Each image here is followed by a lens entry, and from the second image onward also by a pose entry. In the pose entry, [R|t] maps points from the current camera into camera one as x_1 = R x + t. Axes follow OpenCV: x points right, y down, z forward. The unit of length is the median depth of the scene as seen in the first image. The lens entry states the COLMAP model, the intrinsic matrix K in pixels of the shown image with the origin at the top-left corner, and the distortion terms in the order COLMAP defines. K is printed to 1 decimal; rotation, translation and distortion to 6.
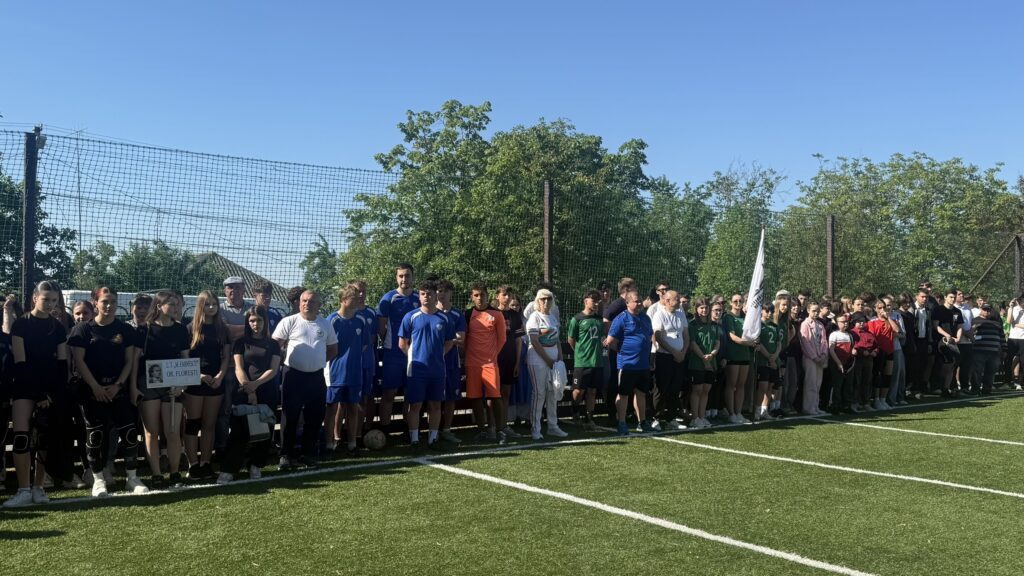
lens RADIAL K [[935.9, 0, 512.0], [0, 935.9, 288.0], [0, 0, 1]] dist [0.110418, -0.005046]
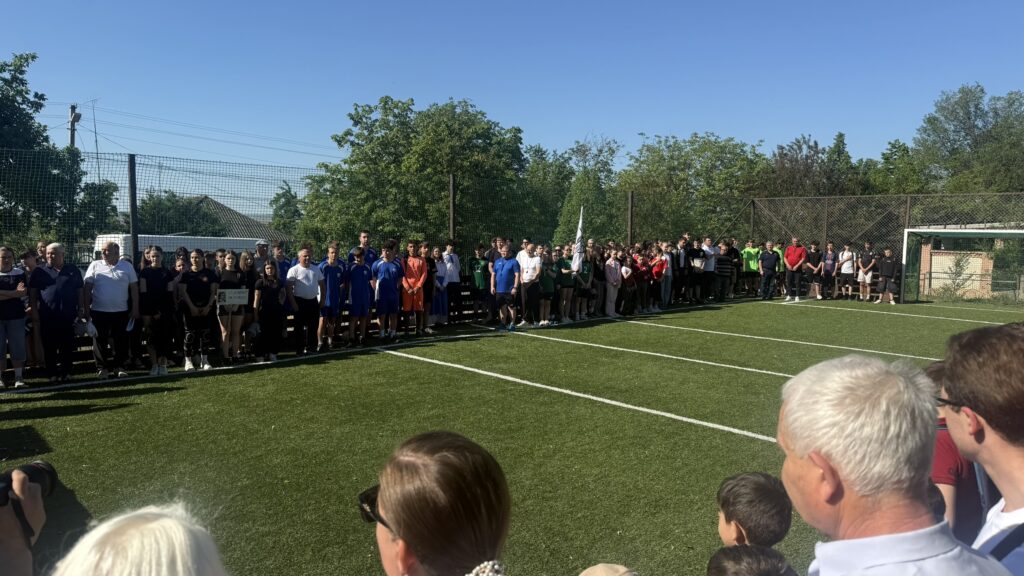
lens RADIAL K [[764.2, 0, 512.0], [0, 764.2, 288.0], [0, 0, 1]] dist [0.185909, -0.299953]
pose [[0.994668, -0.007645, 0.102848, 0.002890], [-0.003559, 0.994110, 0.108322, -0.042892], [-0.103070, -0.108110, 0.988781, -0.217984]]
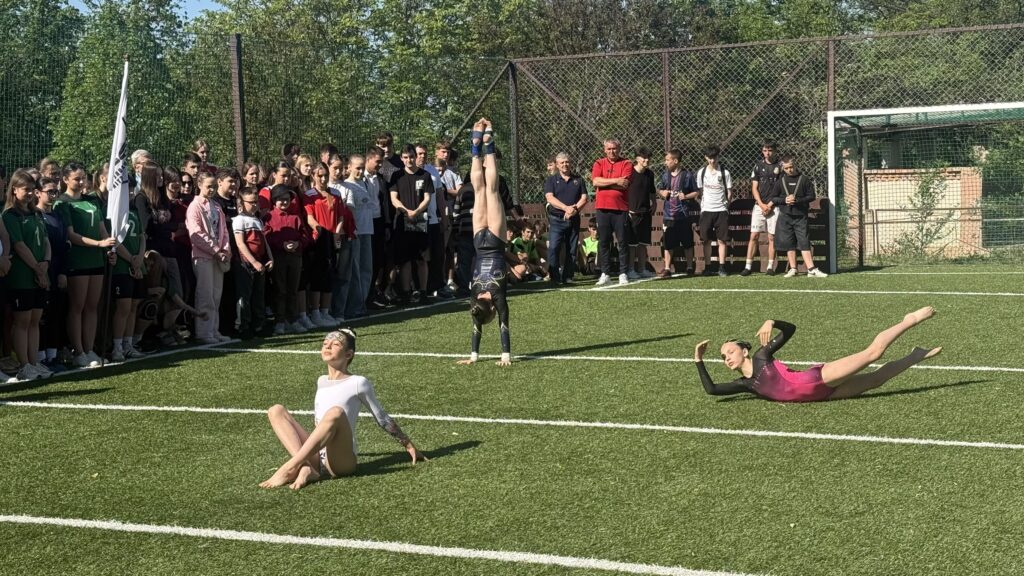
lens RADIAL K [[1713.4, 0, 512.0], [0, 1713.4, 288.0], [0, 0, 1]] dist [0.250675, 0.033274]
pose [[0.911558, -0.067562, 0.405582, 0.015222], [0.033814, 0.995385, 0.089812, -0.004246], [-0.409778, -0.068155, 0.909636, -0.126278]]
